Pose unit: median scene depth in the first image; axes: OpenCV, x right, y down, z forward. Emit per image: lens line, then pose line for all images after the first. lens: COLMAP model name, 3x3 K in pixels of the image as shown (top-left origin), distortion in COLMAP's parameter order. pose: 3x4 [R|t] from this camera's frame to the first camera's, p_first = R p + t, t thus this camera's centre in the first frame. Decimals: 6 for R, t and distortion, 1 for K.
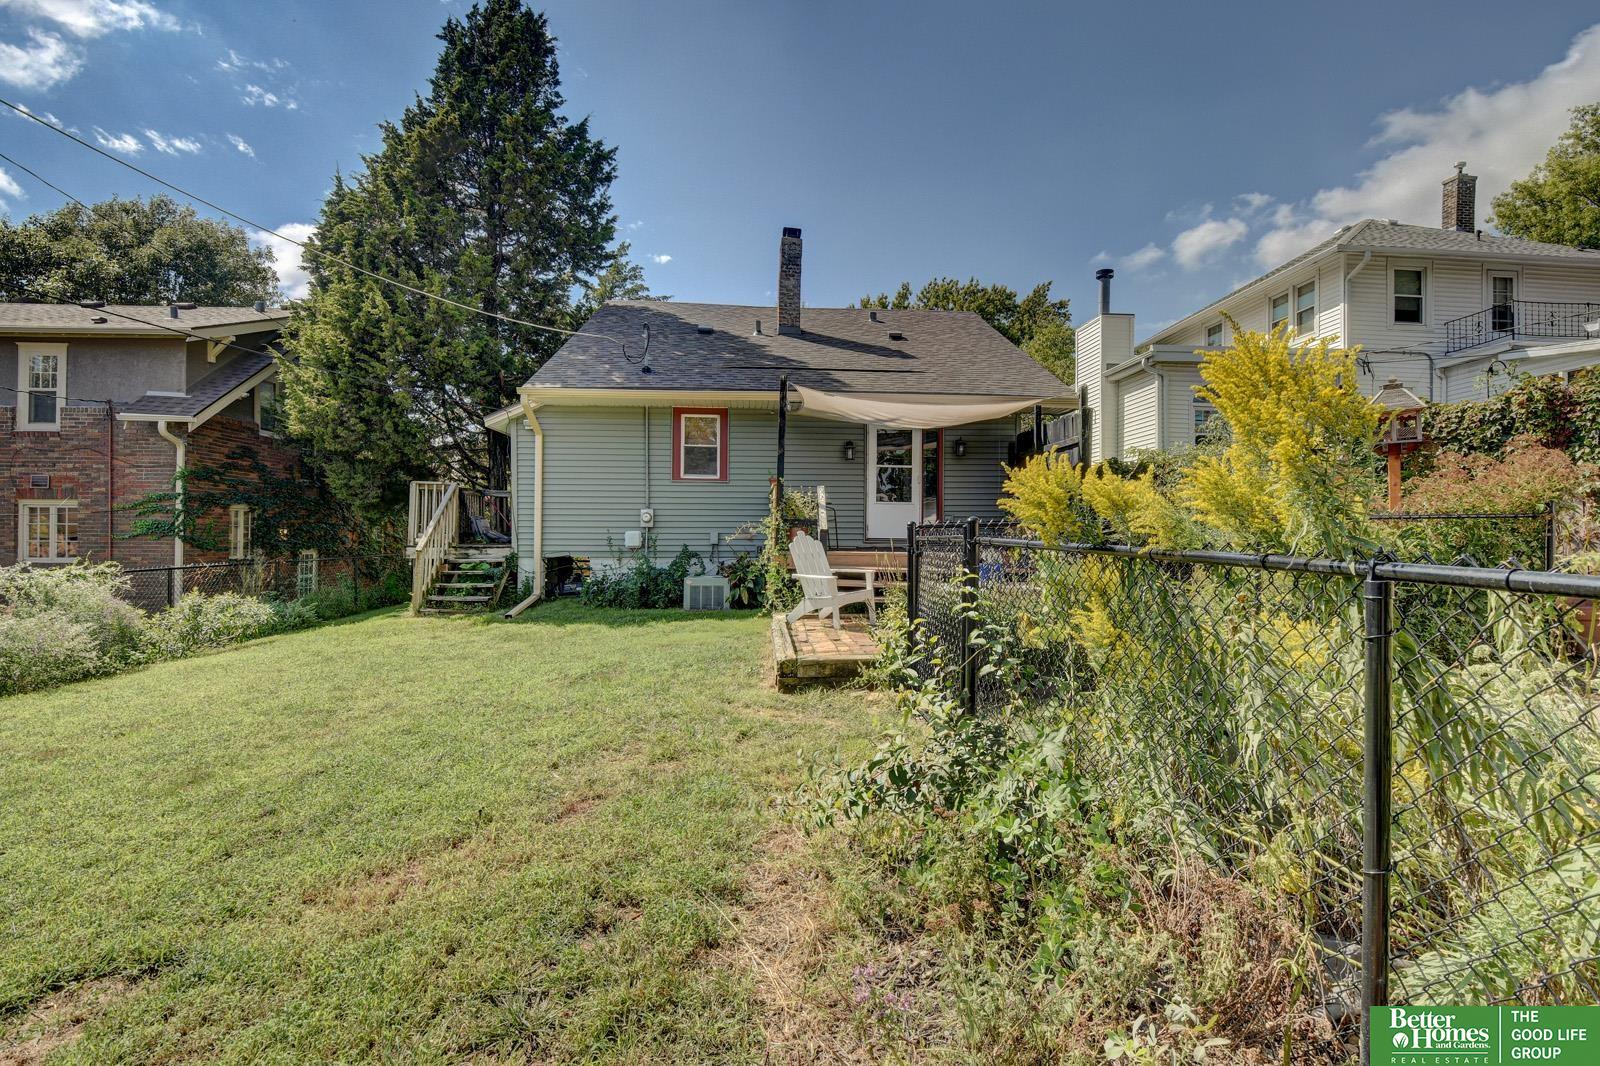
lens RADIAL K [[751.0, 0, 800.0], [0, 751.0, 533.0], [0, 0, 1]] dist [0.002572, -0.011503]
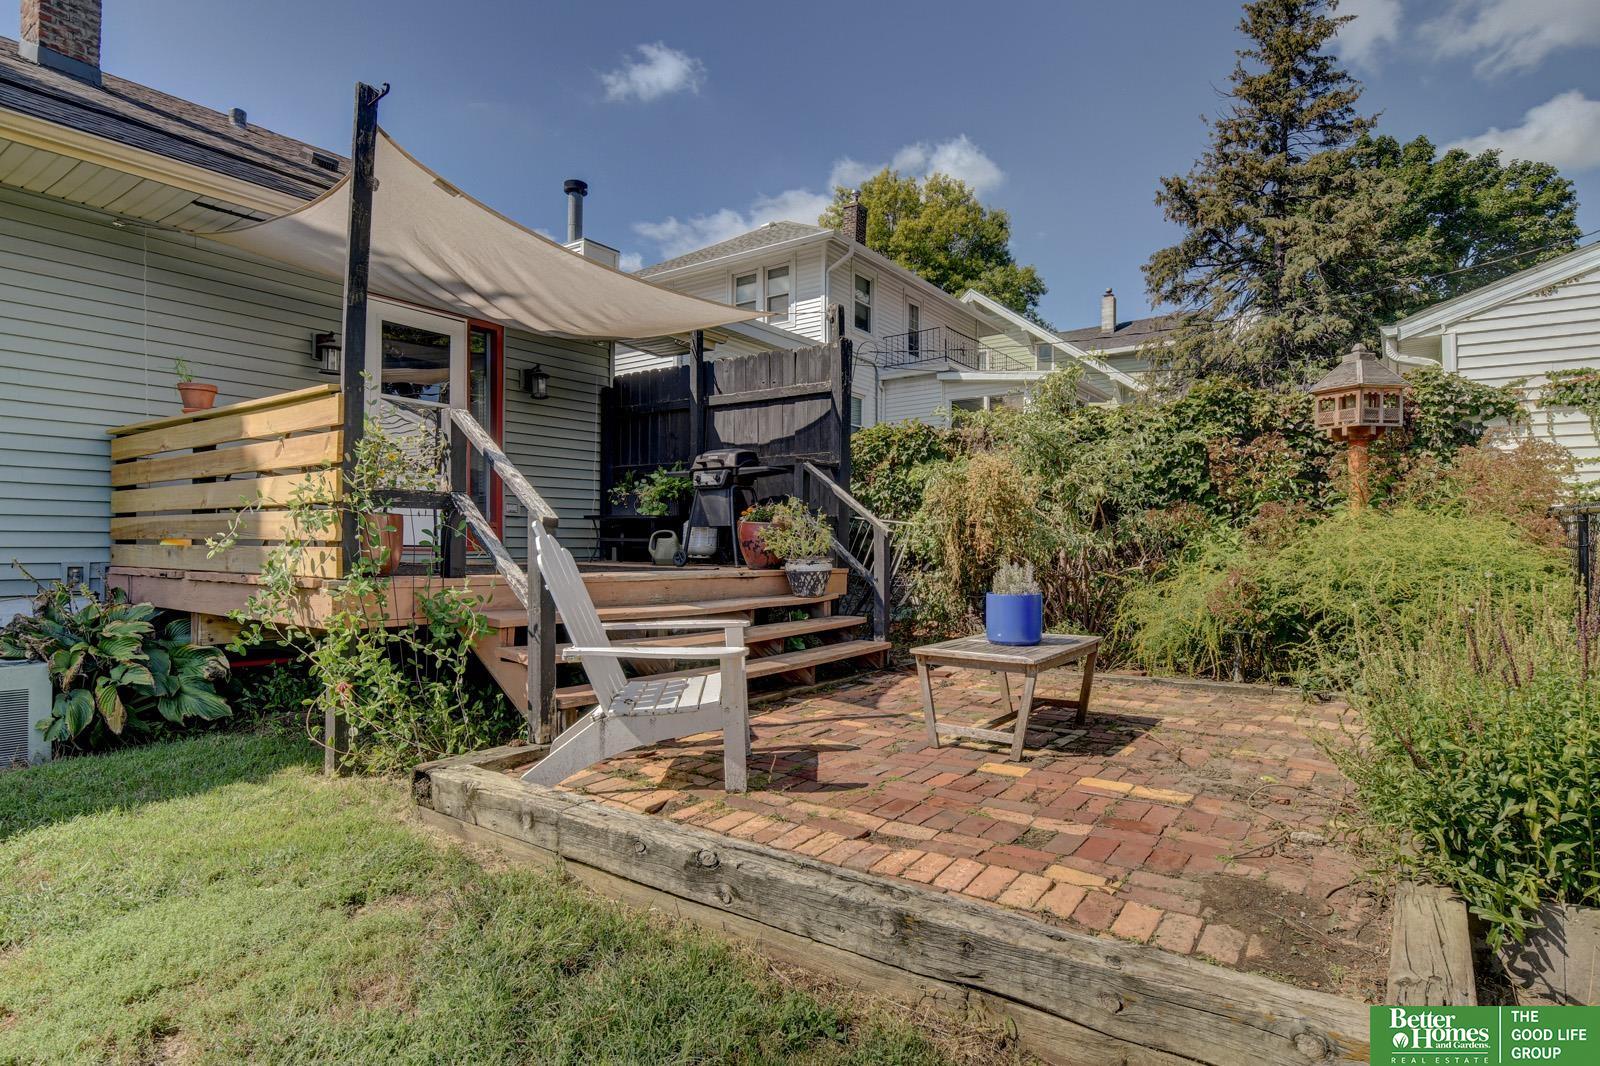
lens RADIAL K [[851.6, 0, 803.9], [0, 851.6, 550.8], [0, 0, 1]] dist [-0.002089, -0.000121]
pose [[0.626710, -0.004854, 0.779238, -0.156008], [-0.003815, 0.999950, 0.009297, 0.004802], [-0.779243, -0.008799, 0.626660, 0.443368]]
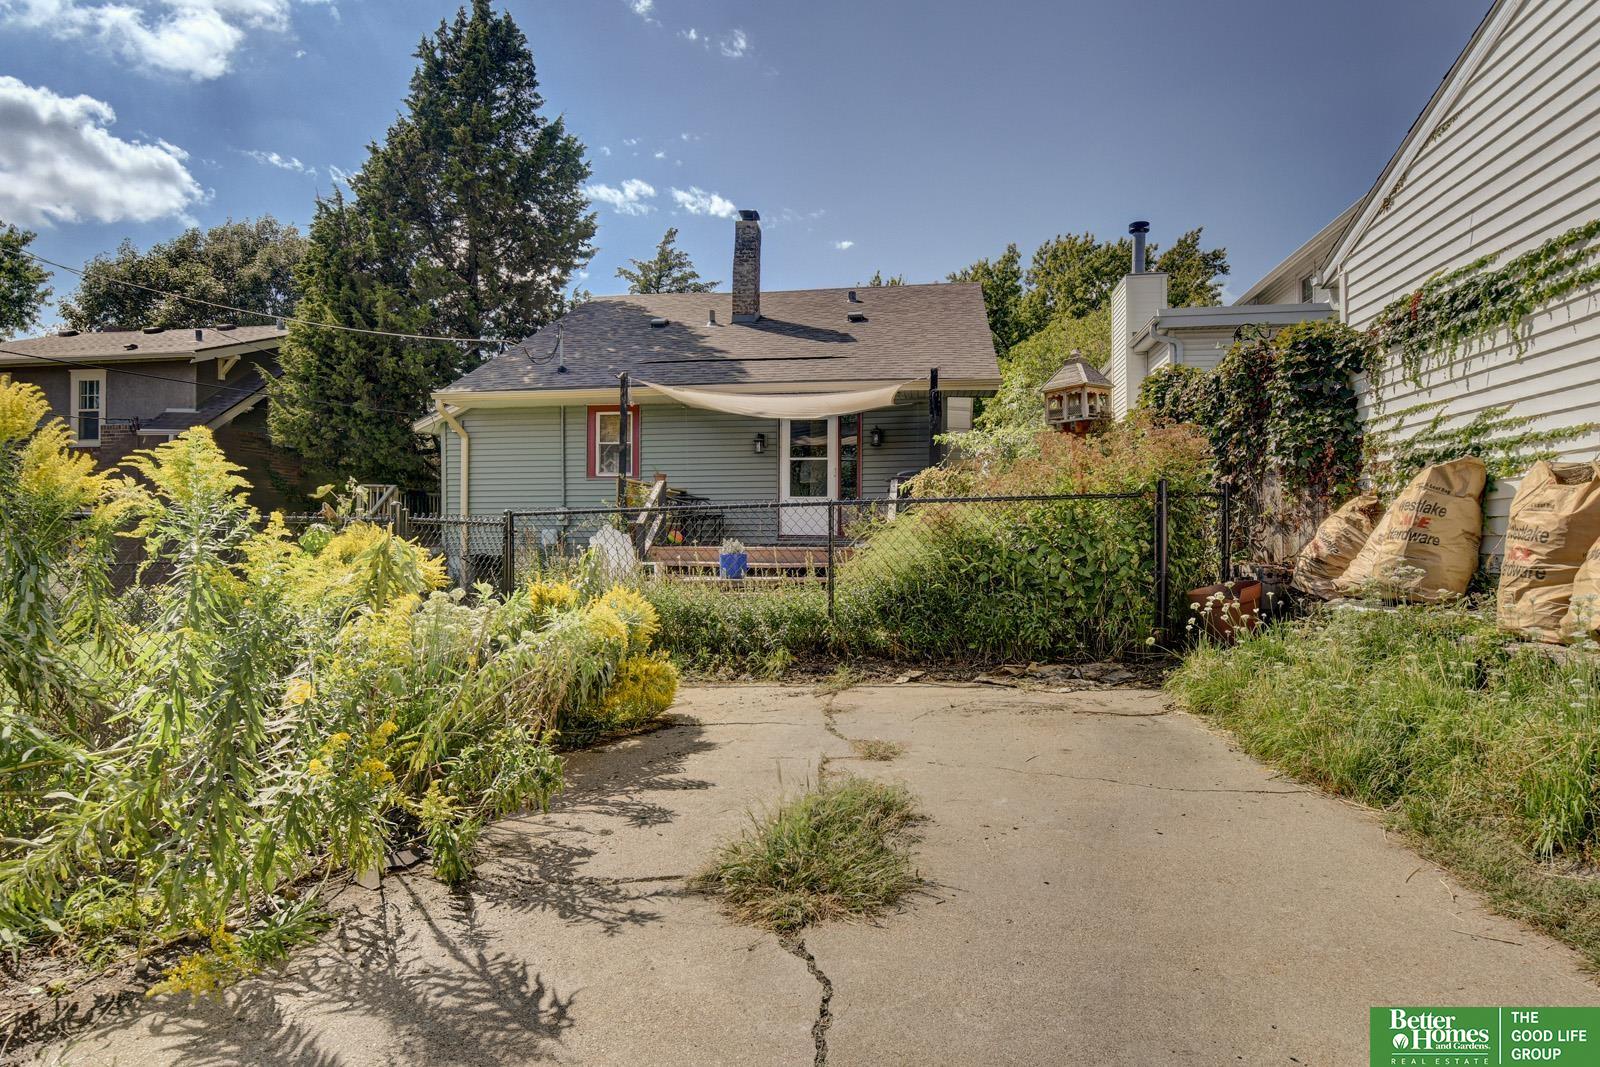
lens RADIAL K [[860.7, 0, 800.0], [0, 860.7, 533.5], [0, 0, 1]] dist [-0.001767, -0.000313]
pose [[0.978763, -0.009638, -0.204767, 0.337176], [0.008625, 0.999946, -0.005837, 0.012216], [0.204812, 0.003946, 0.978793, -0.064312]]
